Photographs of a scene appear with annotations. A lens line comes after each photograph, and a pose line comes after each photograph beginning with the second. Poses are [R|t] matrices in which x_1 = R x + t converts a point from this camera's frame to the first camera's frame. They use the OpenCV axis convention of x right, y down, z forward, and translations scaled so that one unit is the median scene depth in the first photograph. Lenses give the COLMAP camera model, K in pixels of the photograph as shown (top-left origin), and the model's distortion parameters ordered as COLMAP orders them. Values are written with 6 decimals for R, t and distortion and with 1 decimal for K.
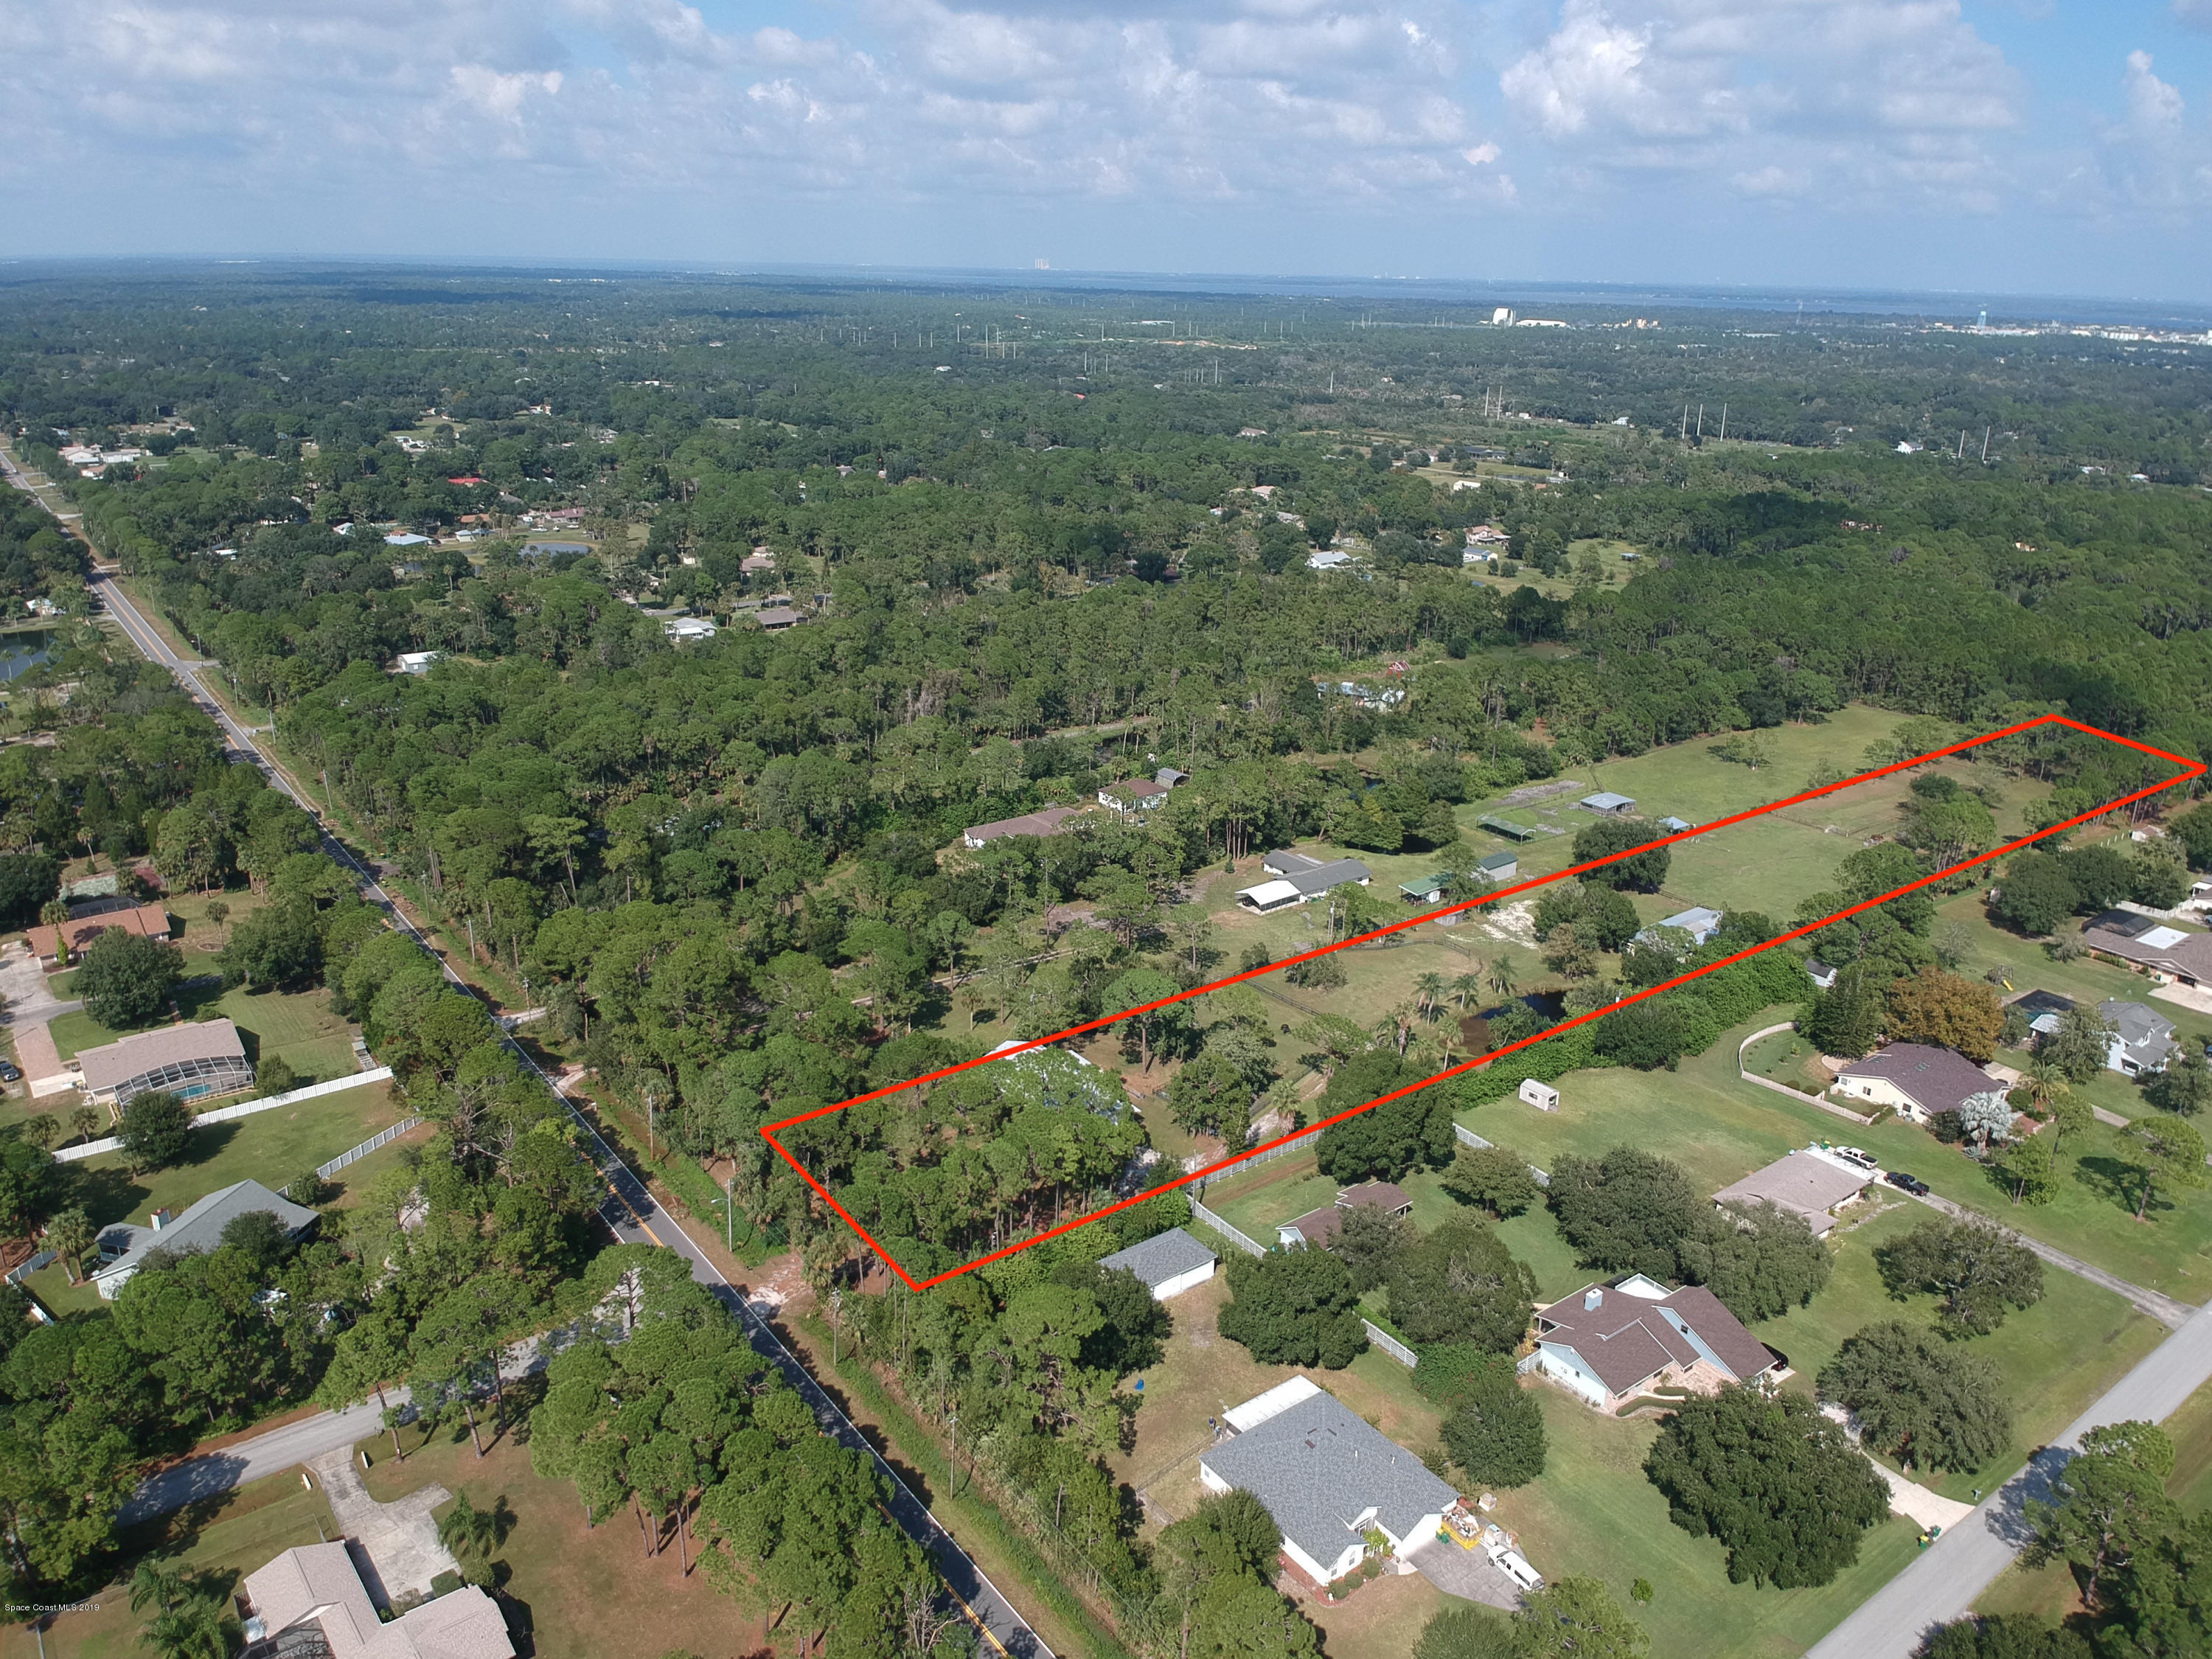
lens RADIAL K [[1610.5, 0, 1126.4], [0, 1610.5, 824.2], [0, 0, 1]] dist [0.141855, -0.268013]
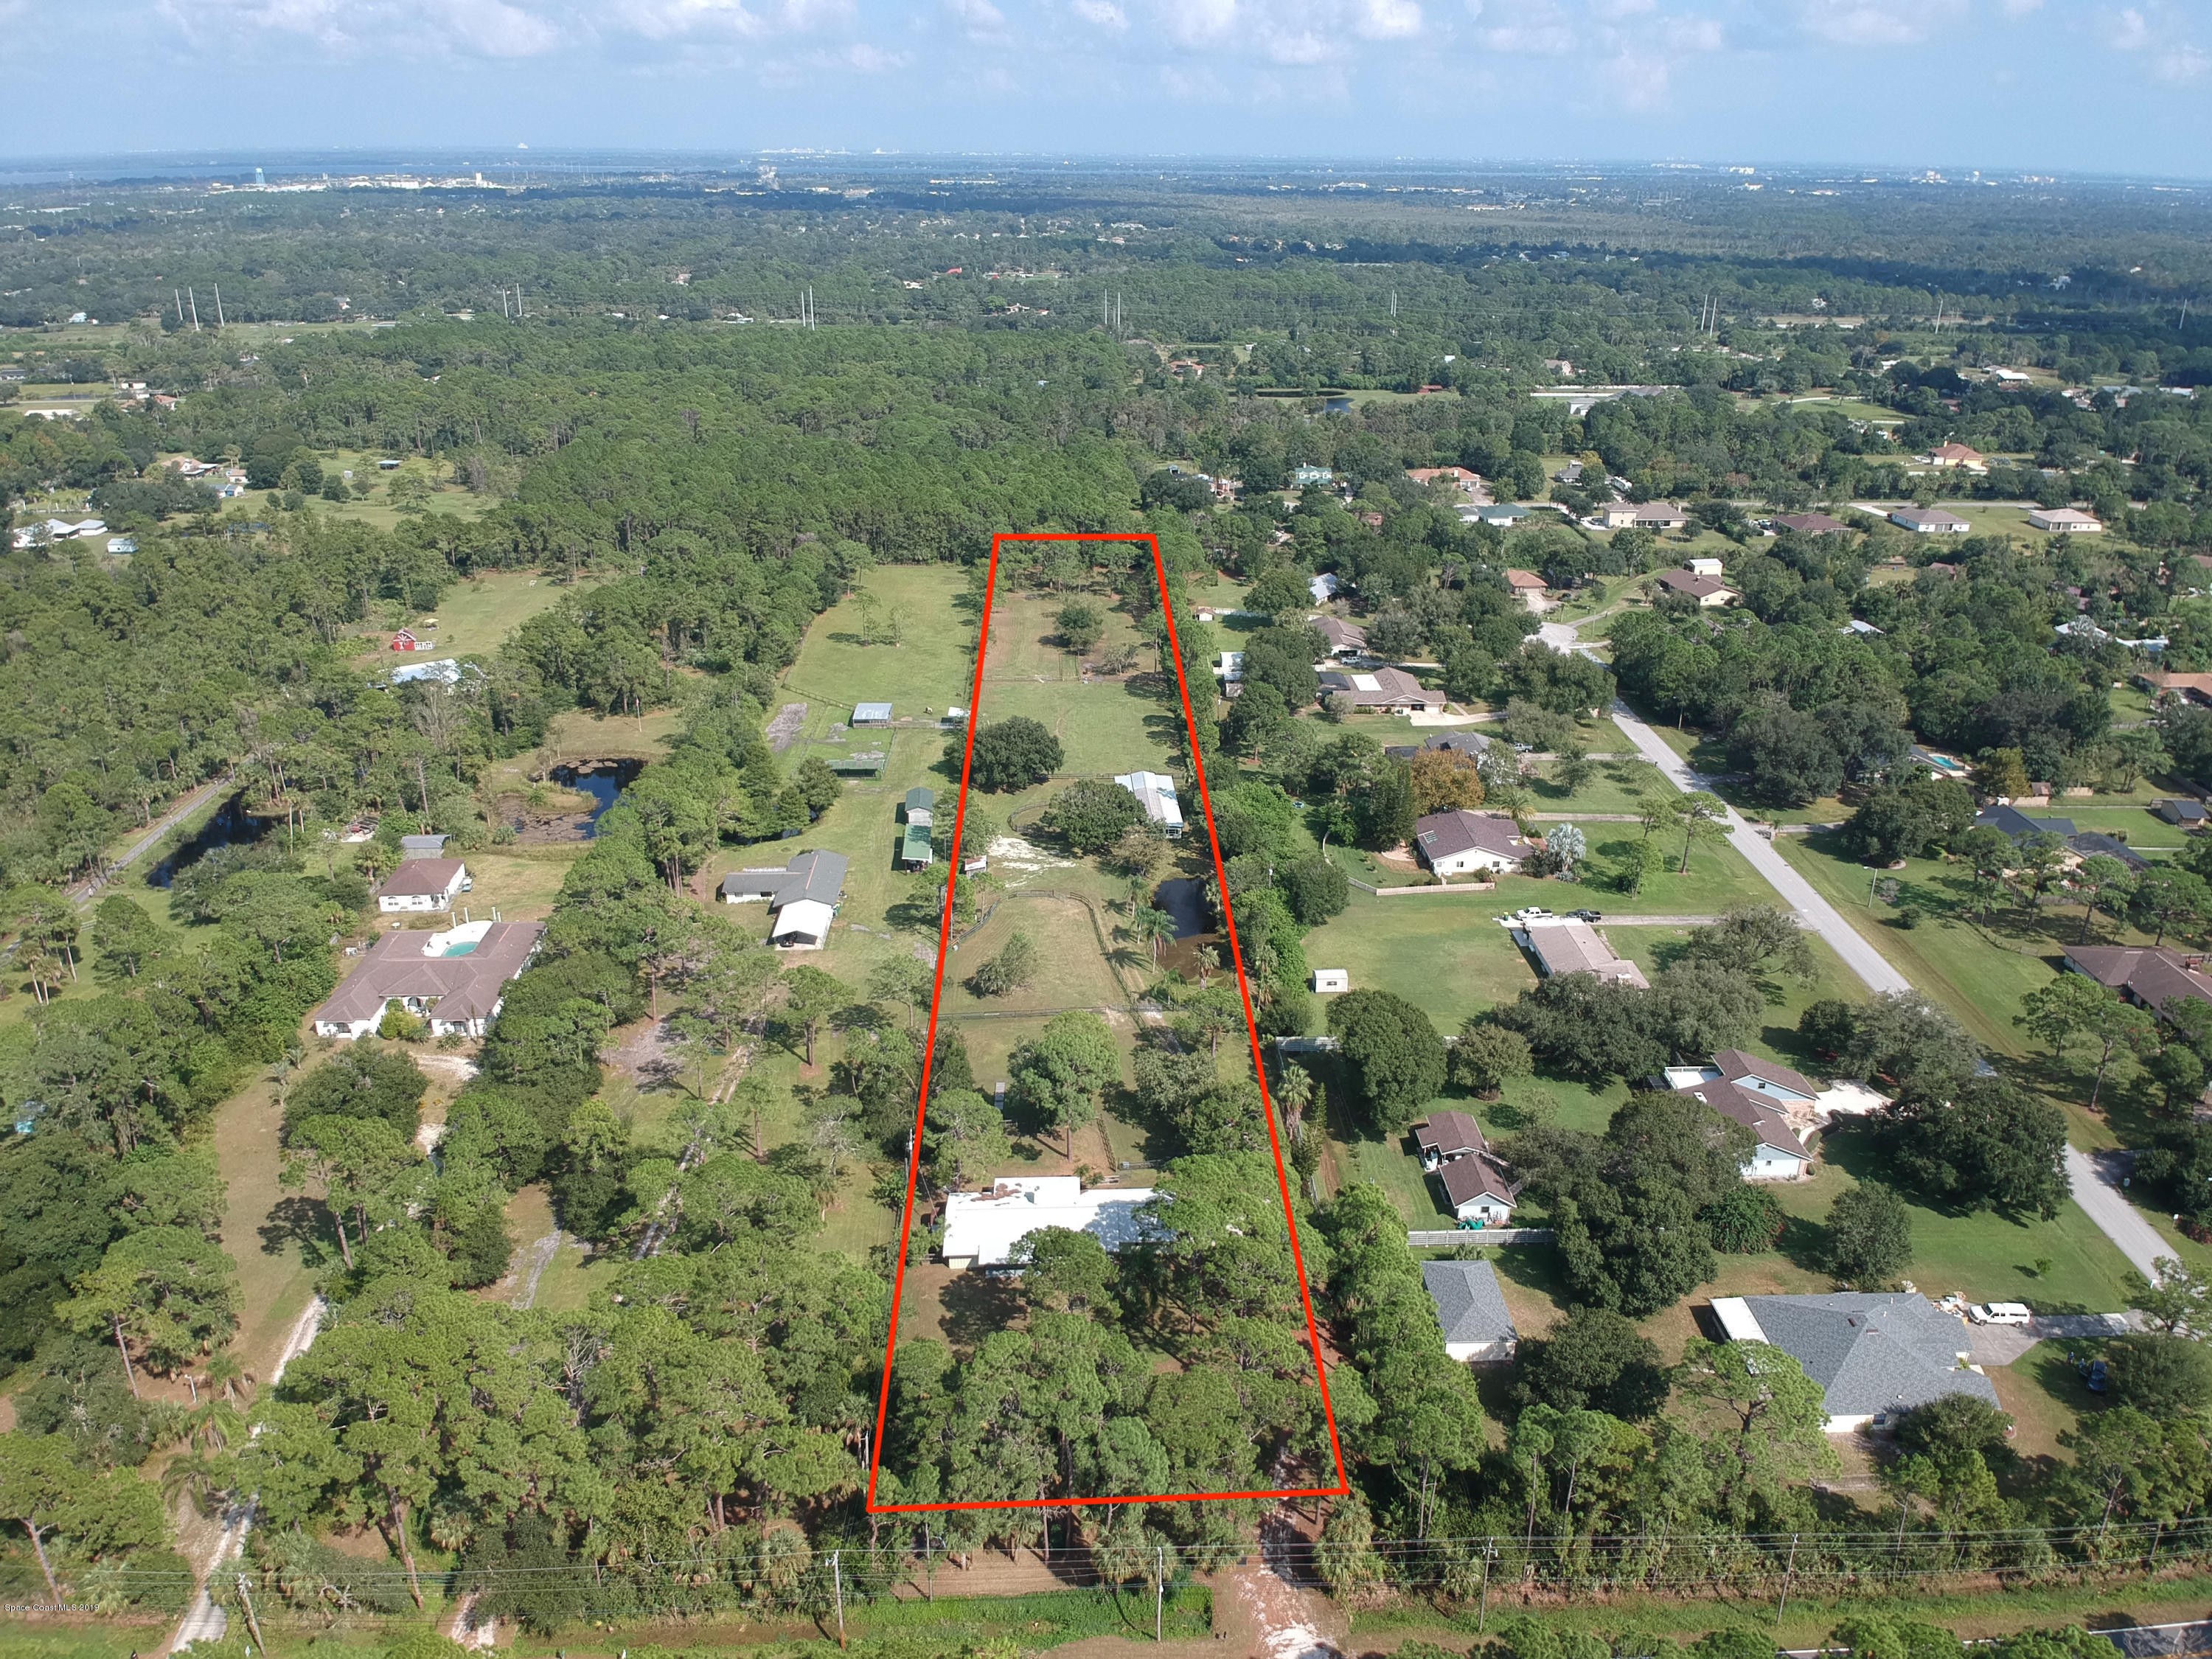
lens RADIAL K [[1610.5, 0, 1126.4], [0, 1610.5, 824.2], [0, 0, 1]] dist [0.141855, -0.268013]
pose [[0.572359, -0.331228, 0.750129, -0.356277], [0.270638, 0.939833, 0.208493, -0.111304], [-0.774055, 0.083681, 0.627564, 0.310052]]
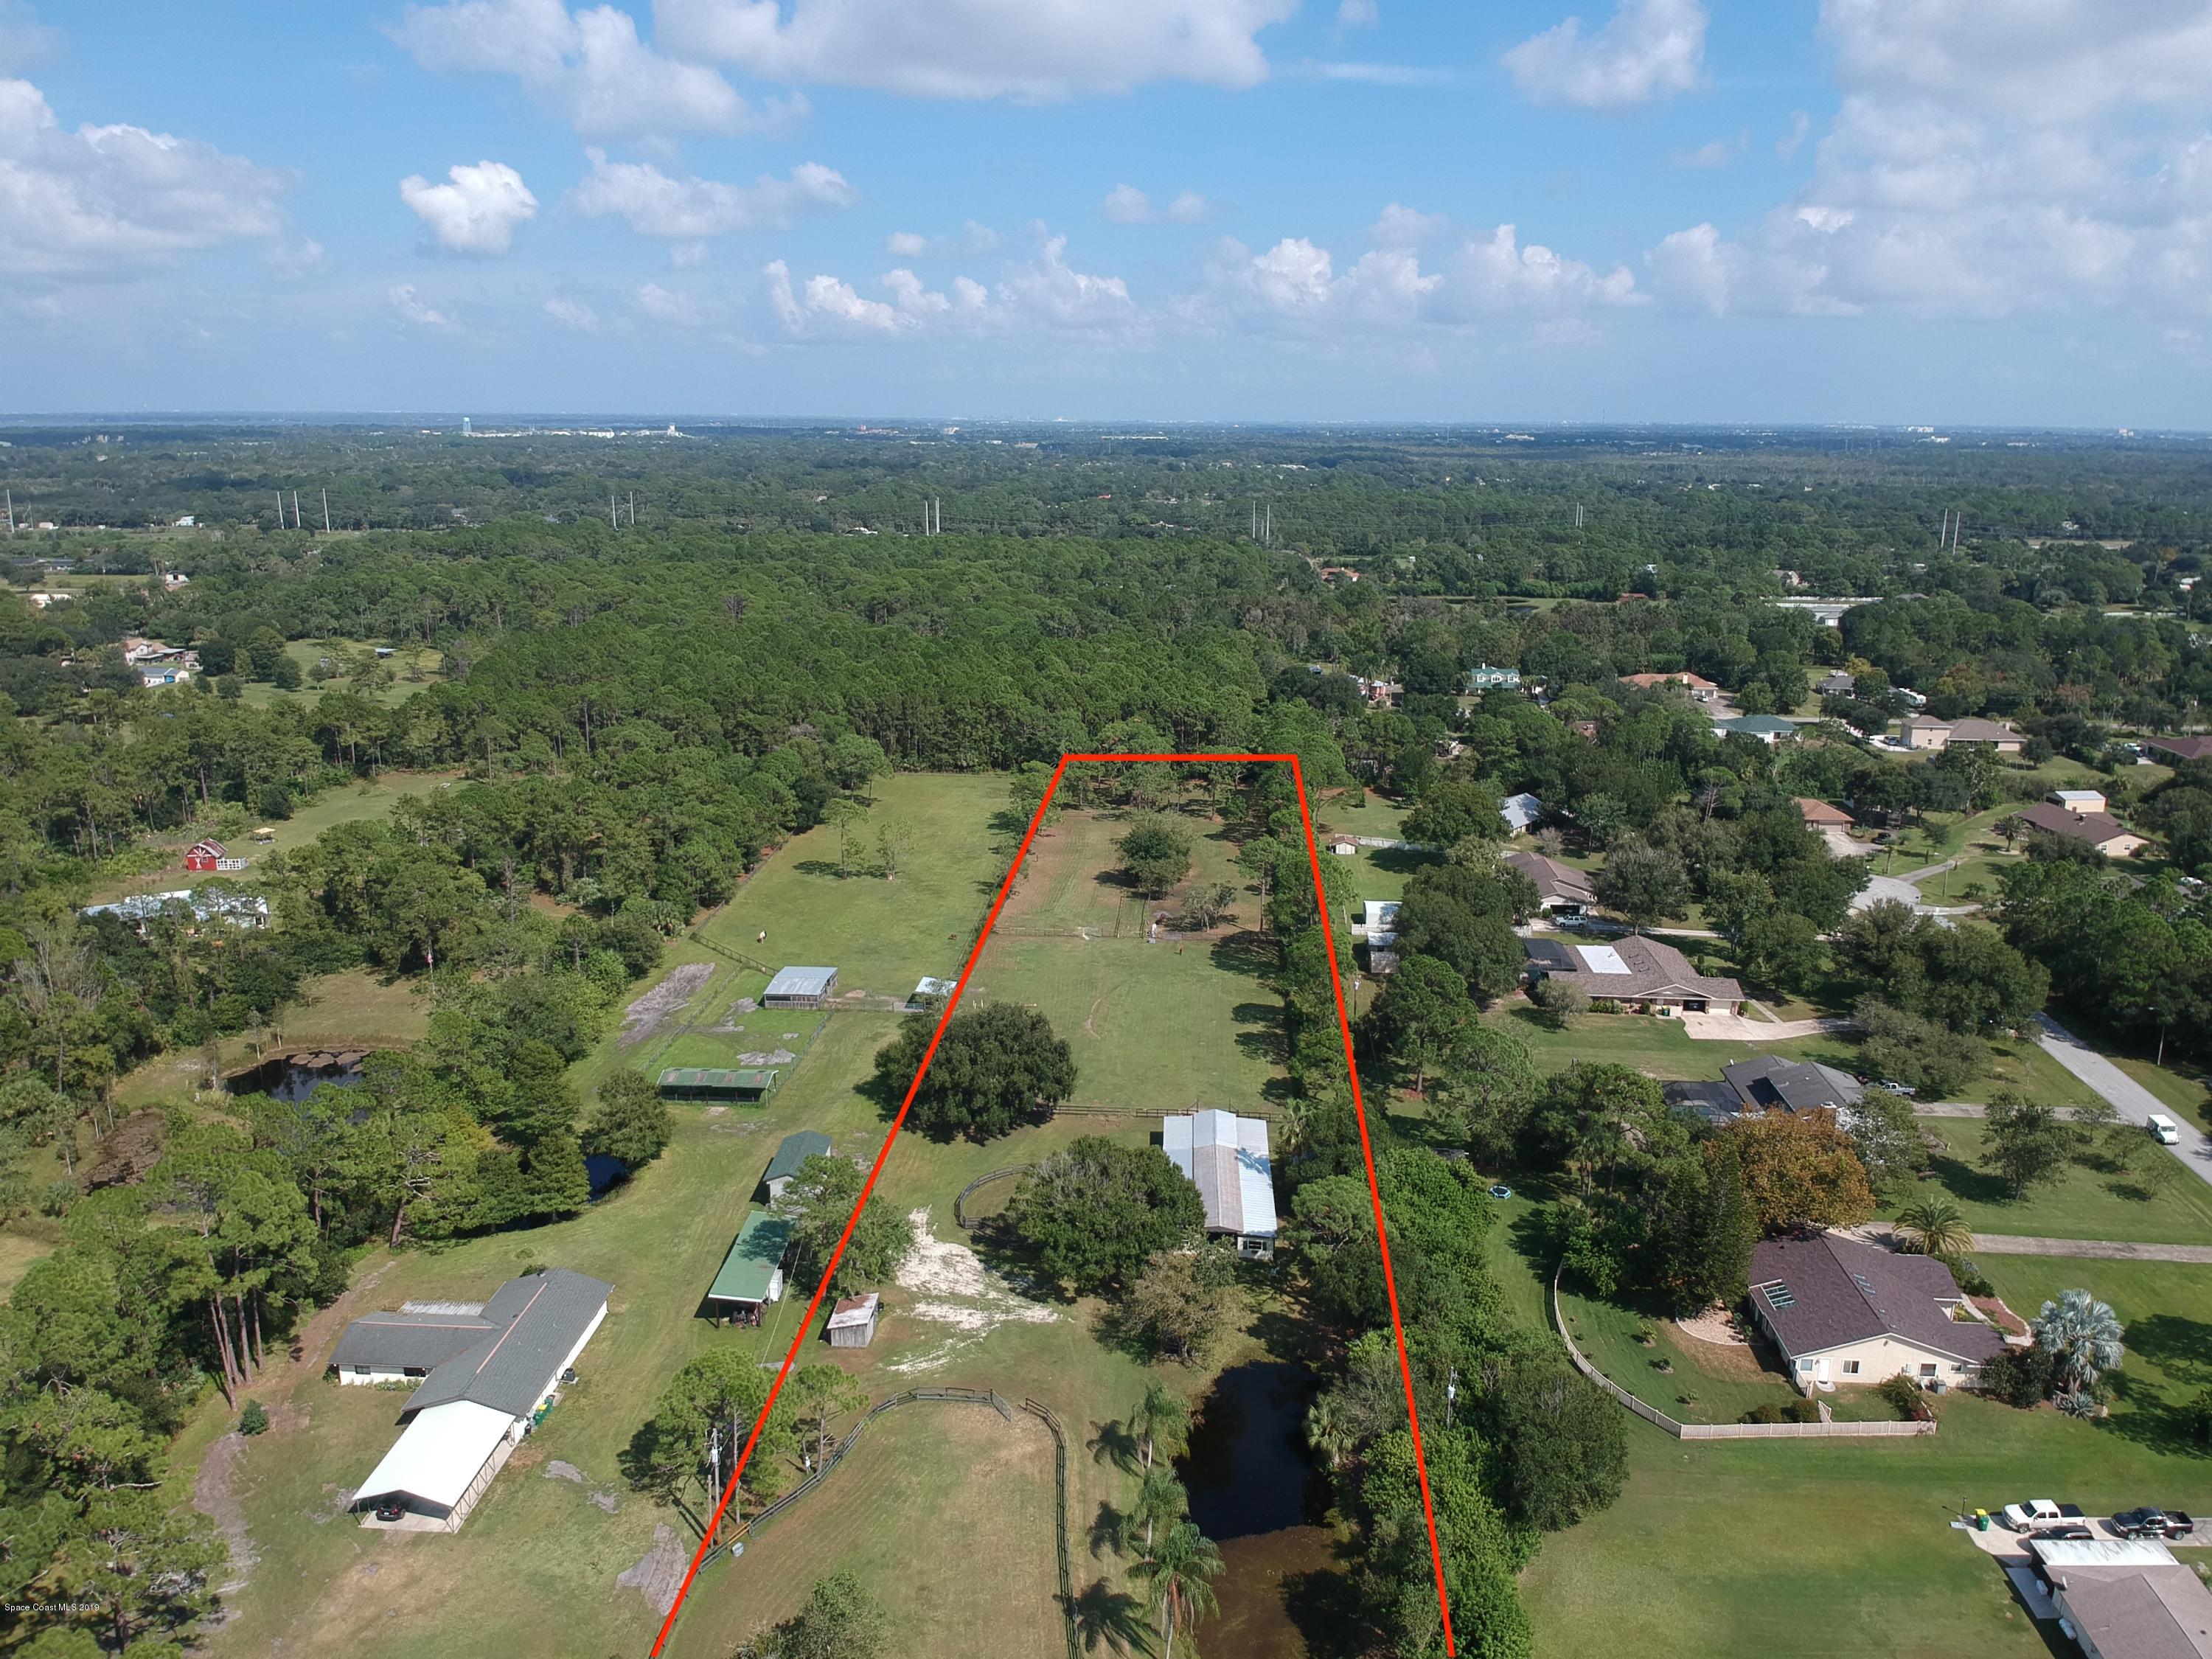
lens RADIAL K [[1610.5, 0, 1126.4], [0, 1610.5, 824.2], [0, 0, 1]] dist [0.141855, -0.268013]
pose [[0.652715, -0.202582, 0.730016, -0.048736], [0.252796, 0.966599, 0.042206, -0.066287], [-0.714183, 0.156997, 0.682126, 0.516036]]
